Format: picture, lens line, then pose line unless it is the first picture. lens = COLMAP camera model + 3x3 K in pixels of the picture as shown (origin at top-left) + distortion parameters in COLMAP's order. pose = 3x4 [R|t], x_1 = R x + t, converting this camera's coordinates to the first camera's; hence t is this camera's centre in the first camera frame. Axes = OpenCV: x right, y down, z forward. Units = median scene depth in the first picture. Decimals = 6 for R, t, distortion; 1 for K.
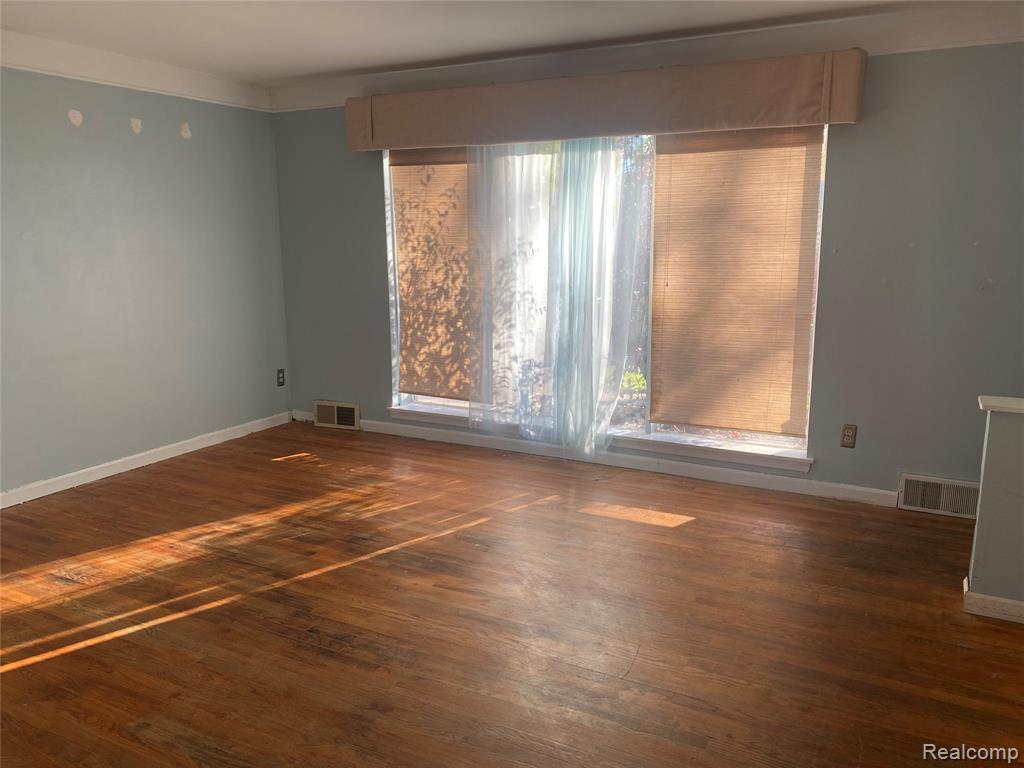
lens RADIAL K [[777.3, 0, 512.2], [0, 777.3, 375.9], [0, 0, 1]] dist [0.095914, -0.156374]
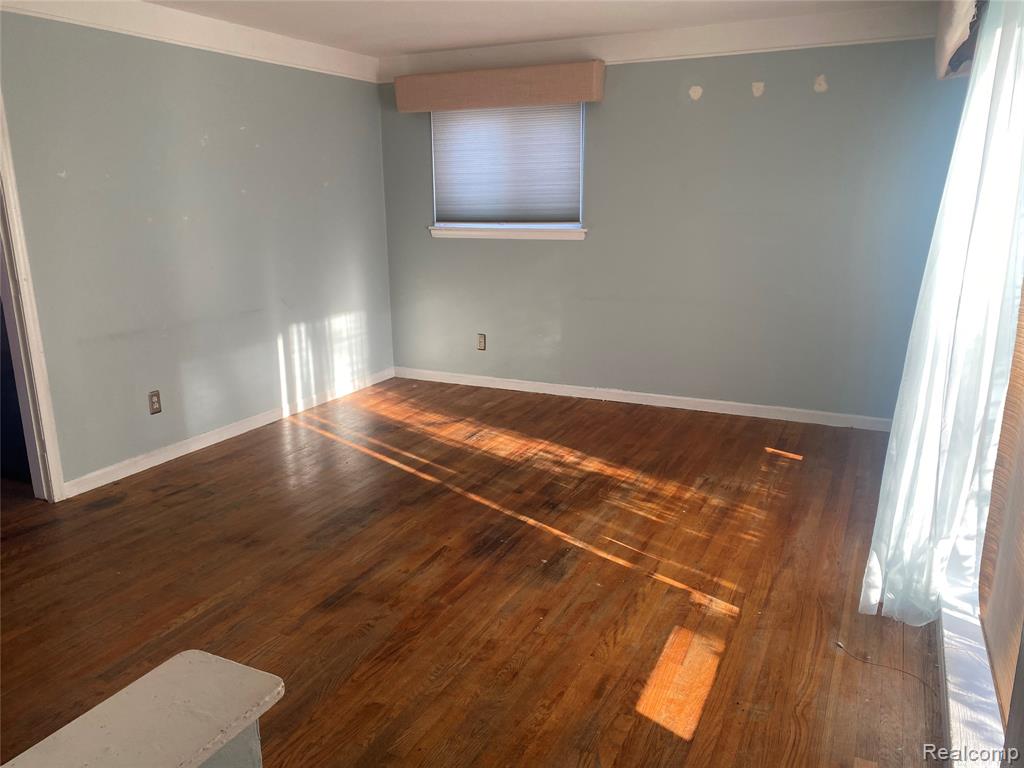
lens RADIAL K [[777.3, 0, 512.2], [0, 777.3, 375.9], [0, 0, 1]] dist [0.095914, -0.156374]
pose [[0.031960, 0.233614, -0.971804, 0.733255], [-0.174259, 0.958712, 0.224735, -0.168130], [0.984181, 0.162163, 0.071350, 0.838080]]
